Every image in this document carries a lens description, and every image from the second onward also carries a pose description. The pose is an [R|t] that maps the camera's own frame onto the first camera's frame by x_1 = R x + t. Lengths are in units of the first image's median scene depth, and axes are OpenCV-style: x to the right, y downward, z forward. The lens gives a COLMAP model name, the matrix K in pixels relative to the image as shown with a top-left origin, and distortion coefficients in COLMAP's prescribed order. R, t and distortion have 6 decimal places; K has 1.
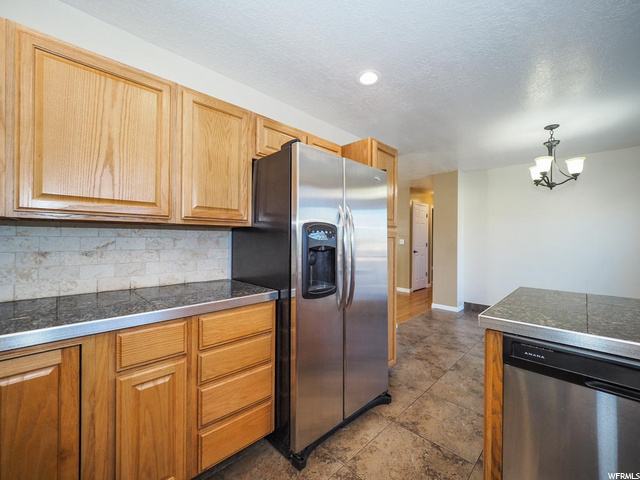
lens RADIAL K [[269.2, 0, 319.6], [0, 269.2, 235.9], [0, 0, 1]] dist [-0.008645, -0.000070]
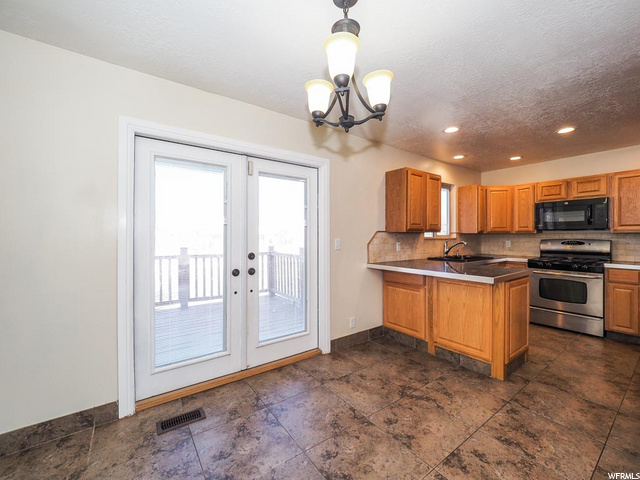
lens RADIAL K [[259.4, 0, 321.7], [0, 259.4, 236.6], [0, 0, 1]] dist [-0.012611, 0.000076]
pose [[-0.986363, -0.005602, 0.164490, 1.397809], [-0.007697, 0.999897, -0.012099, 0.025667], [-0.164405, -0.013200, -0.986305, 2.422109]]
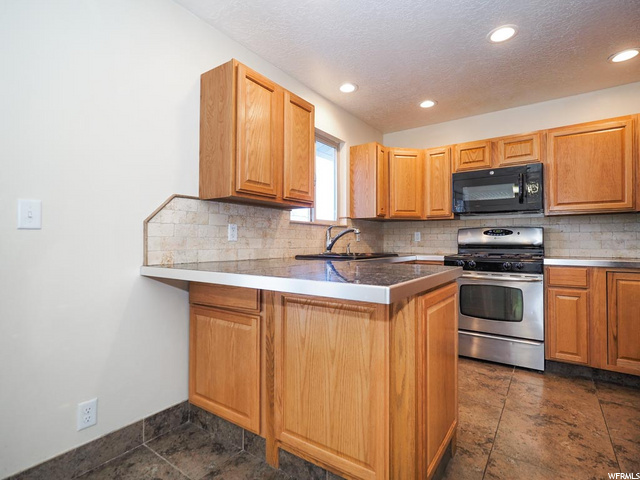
lens RADIAL K [[320.8, 0, 317.2], [0, 320.8, 237.6], [0, 0, 1]] dist [-0.001506, -0.000304]
pose [[-0.986604, -0.010735, -0.162782, 0.998034], [-0.006096, 0.999562, -0.028969, 0.134590], [0.163022, -0.027588, -0.986237, 1.586166]]
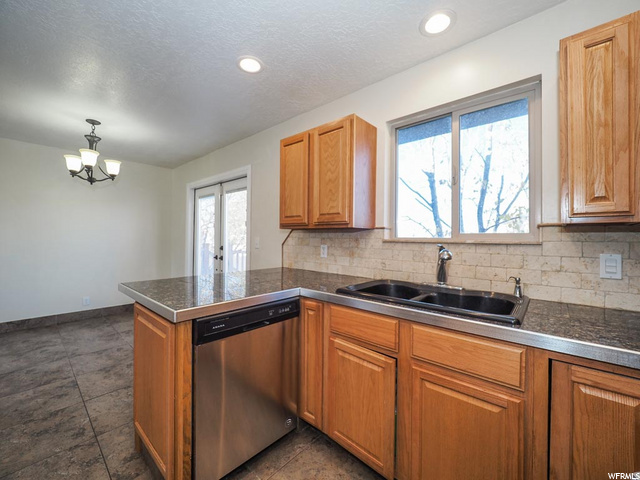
lens RADIAL K [[264.9, 0, 322.0], [0, 264.9, 236.8], [0, 0, 1]] dist [-0.000565, 0.000108]
pose [[-0.067390, -0.005516, 0.997711, -0.302012], [-0.024110, 0.999702, 0.003899, -0.004911], [-0.997435, -0.023792, -0.067503, 0.345968]]
